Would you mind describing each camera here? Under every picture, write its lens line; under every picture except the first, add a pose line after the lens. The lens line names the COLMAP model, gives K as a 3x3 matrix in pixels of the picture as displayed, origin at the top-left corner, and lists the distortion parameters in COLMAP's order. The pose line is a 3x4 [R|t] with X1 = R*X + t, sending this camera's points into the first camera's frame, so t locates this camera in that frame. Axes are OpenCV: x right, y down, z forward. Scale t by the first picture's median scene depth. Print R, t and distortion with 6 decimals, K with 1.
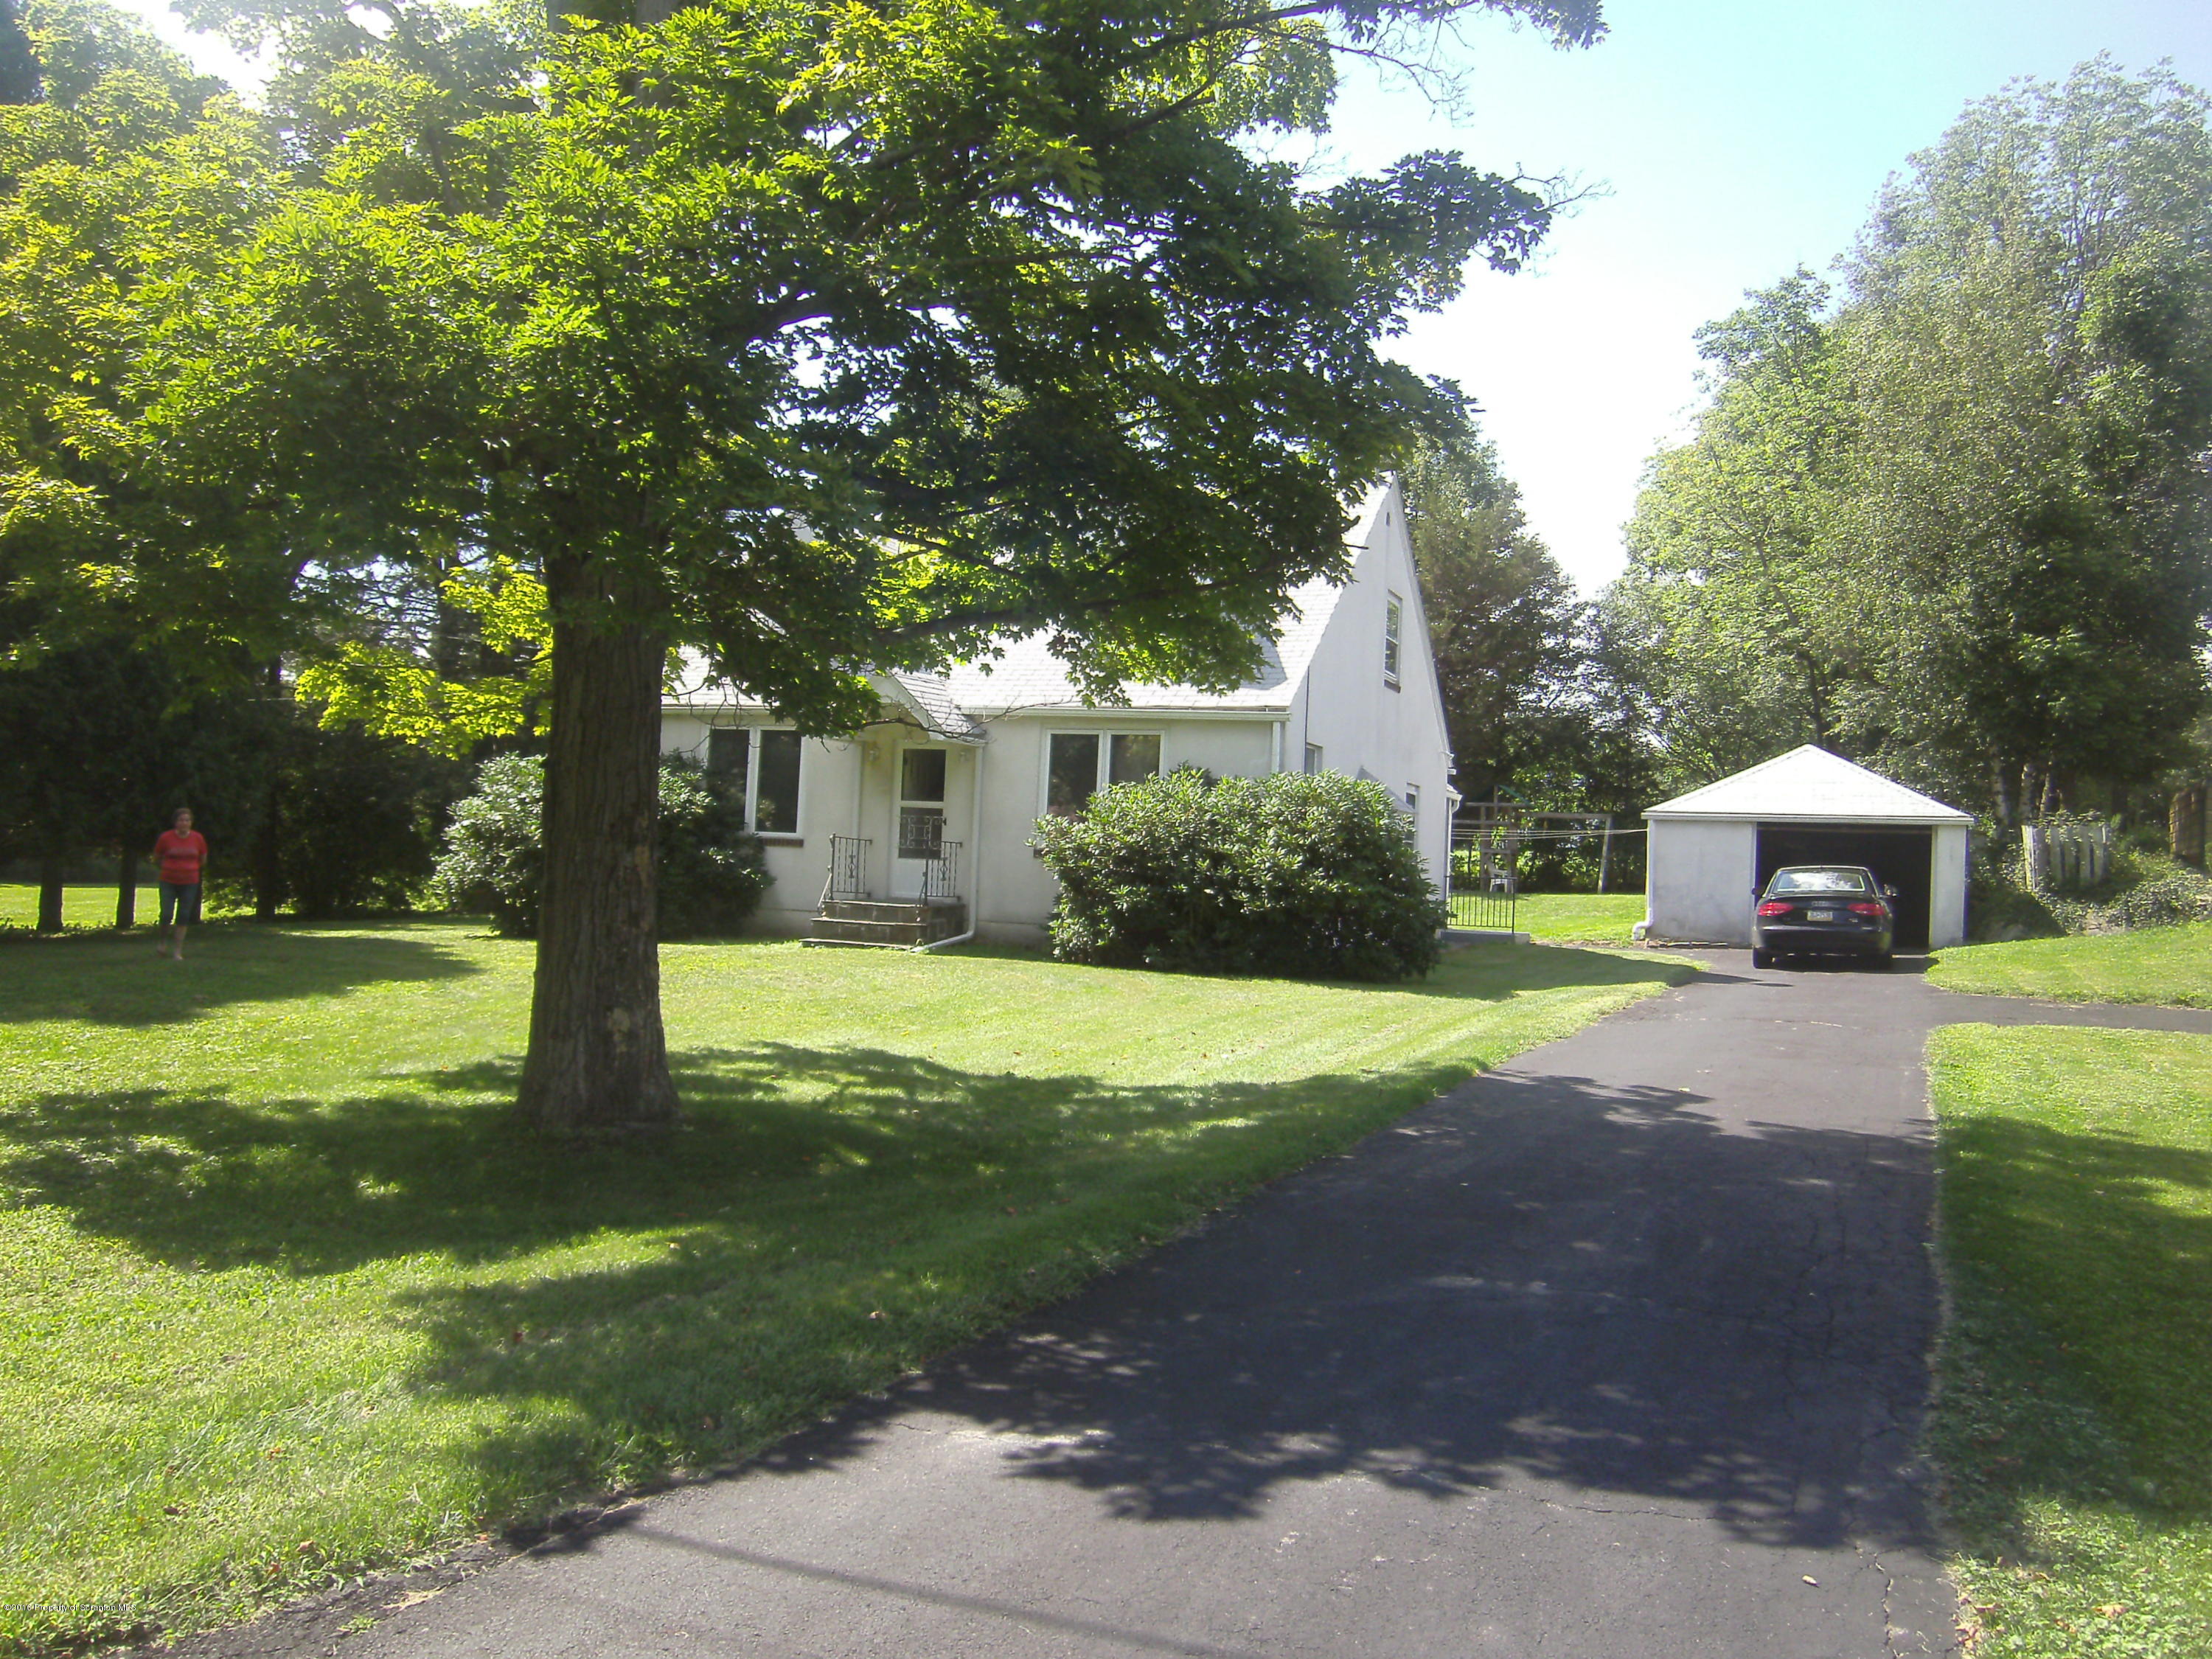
lens RADIAL K [[1747.8, 0, 1112.3], [0, 1747.8, 833.1], [0, 0, 1]] dist [-0.015859, -0.050751]
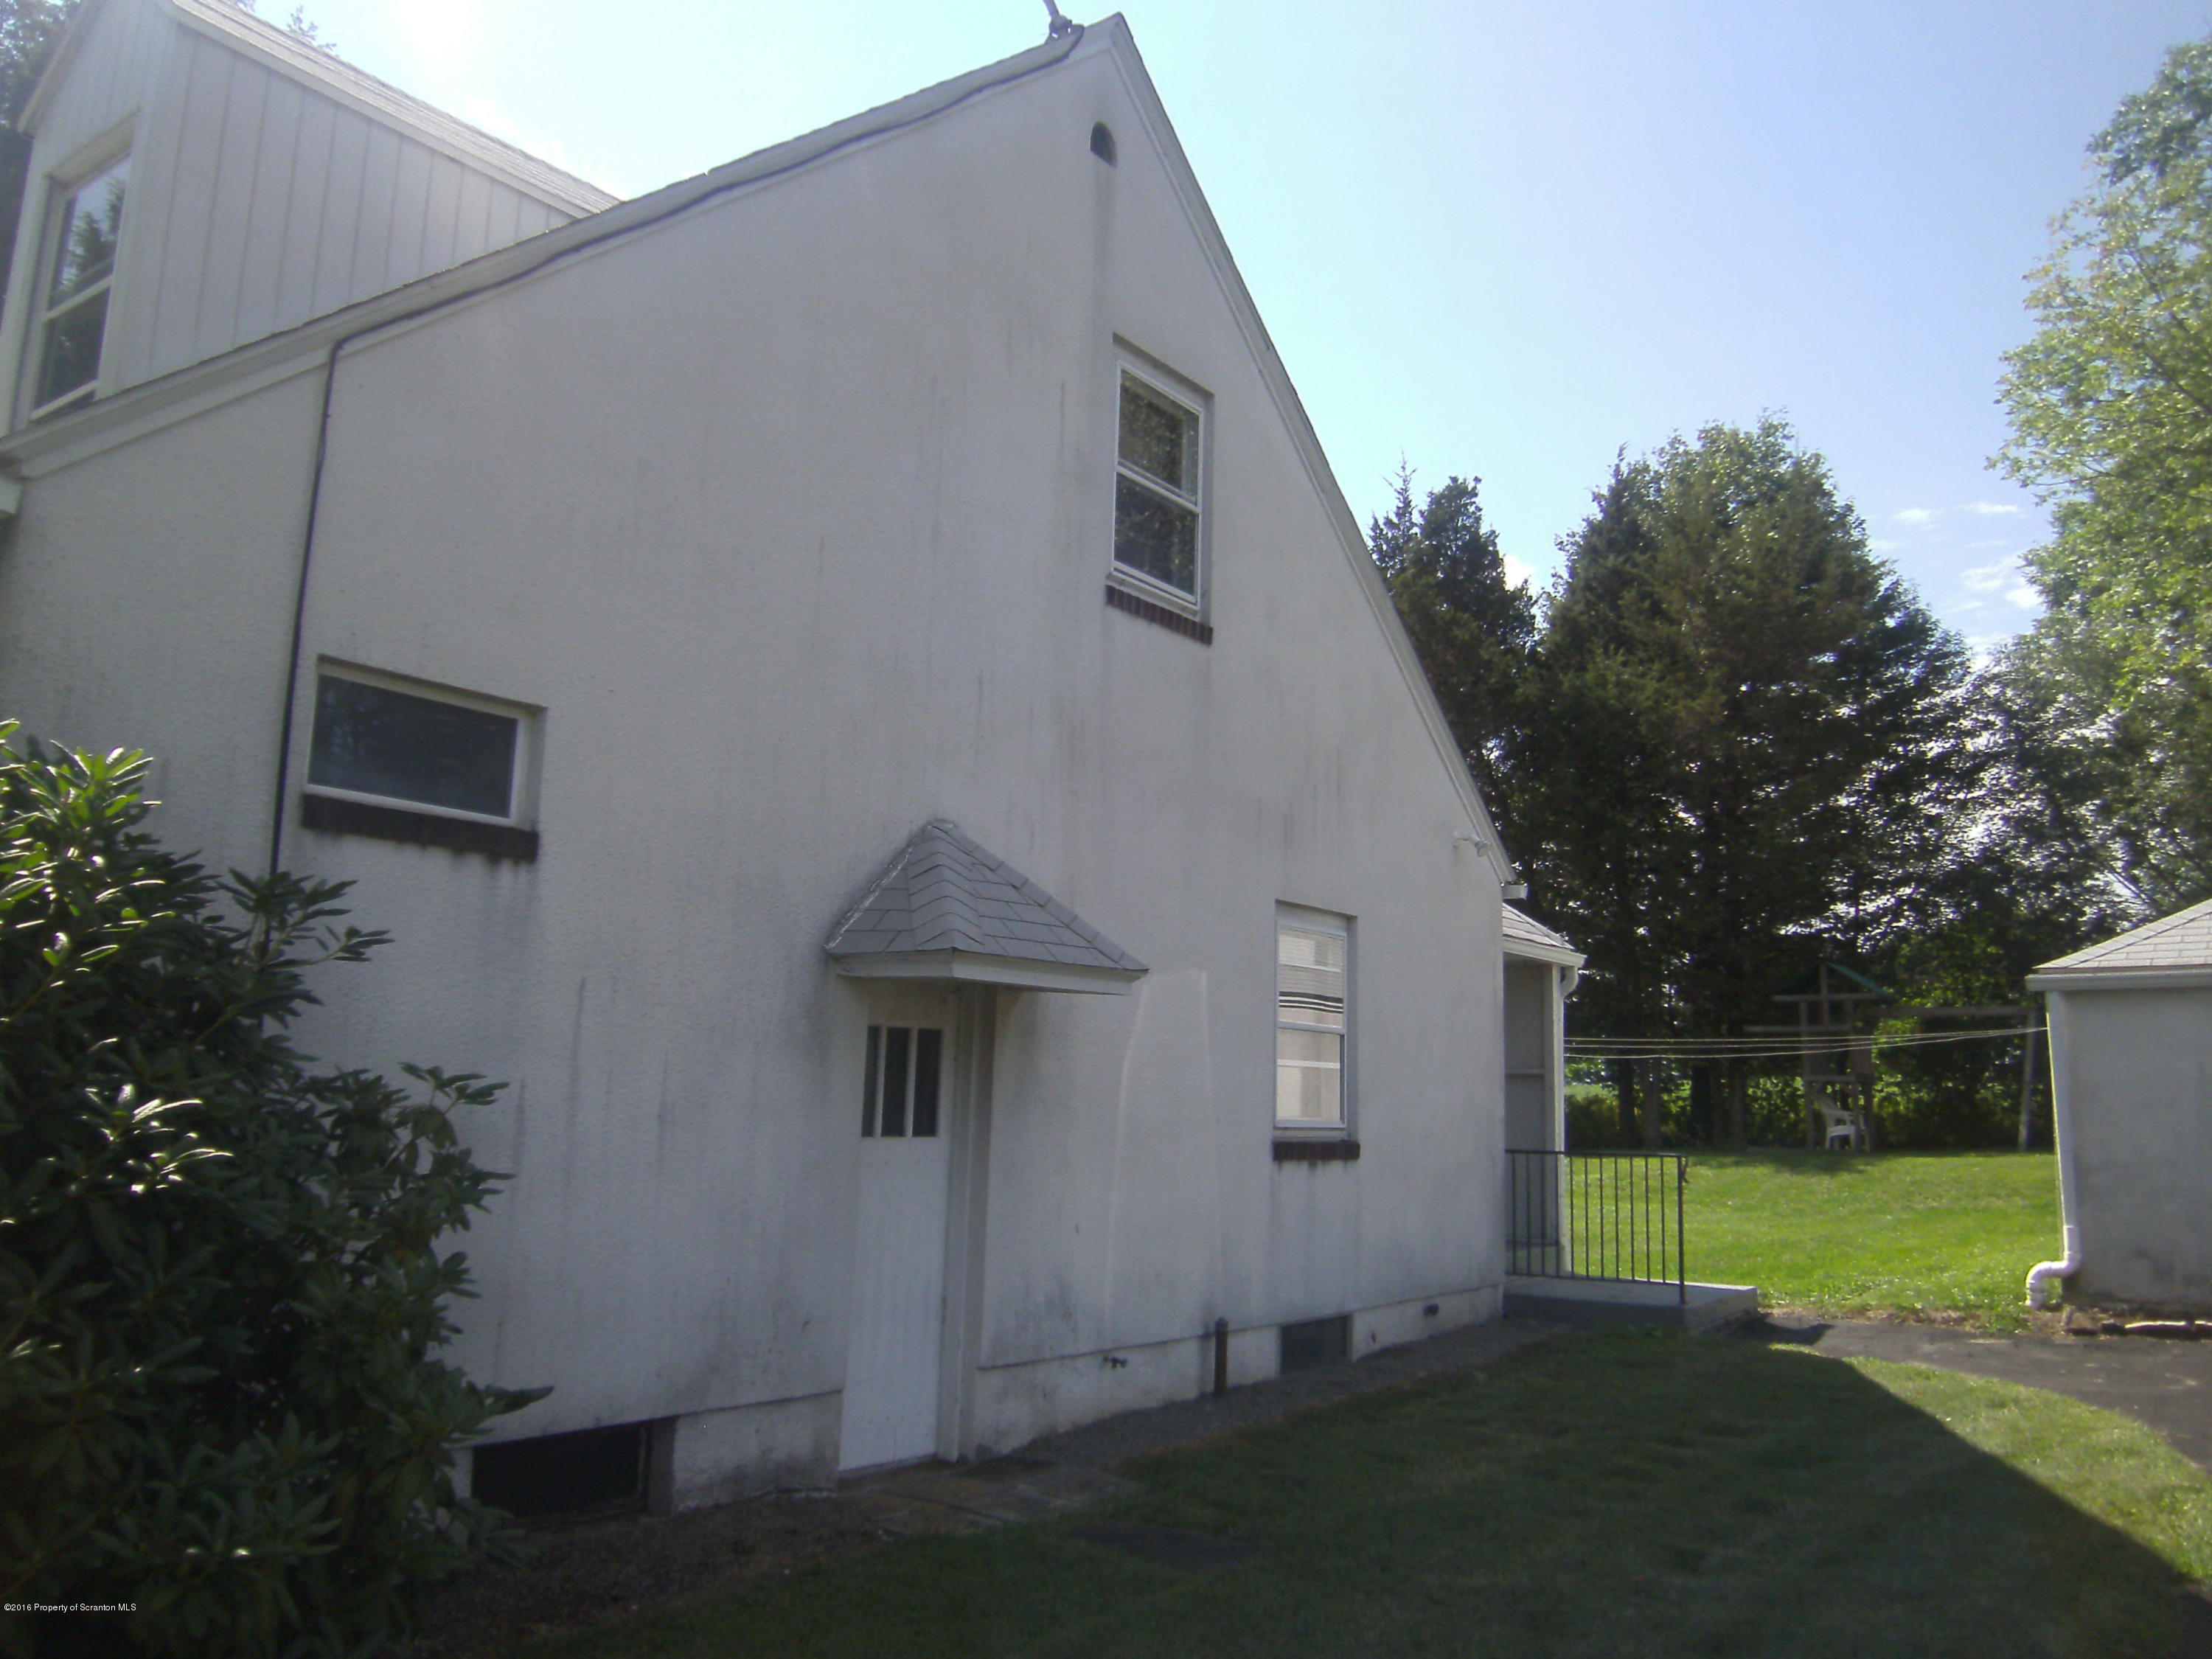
lens RADIAL K [[1747.8, 0, 1109.2], [0, 1747.8, 829.2], [0, 0, 1]] dist [-0.015859, -0.050751]
pose [[0.968951, -0.051448, -0.241842, 0.131285], [0.018331, 0.990368, -0.137240, 0.003433], [0.246573, 0.128545, 0.960561, 0.375933]]
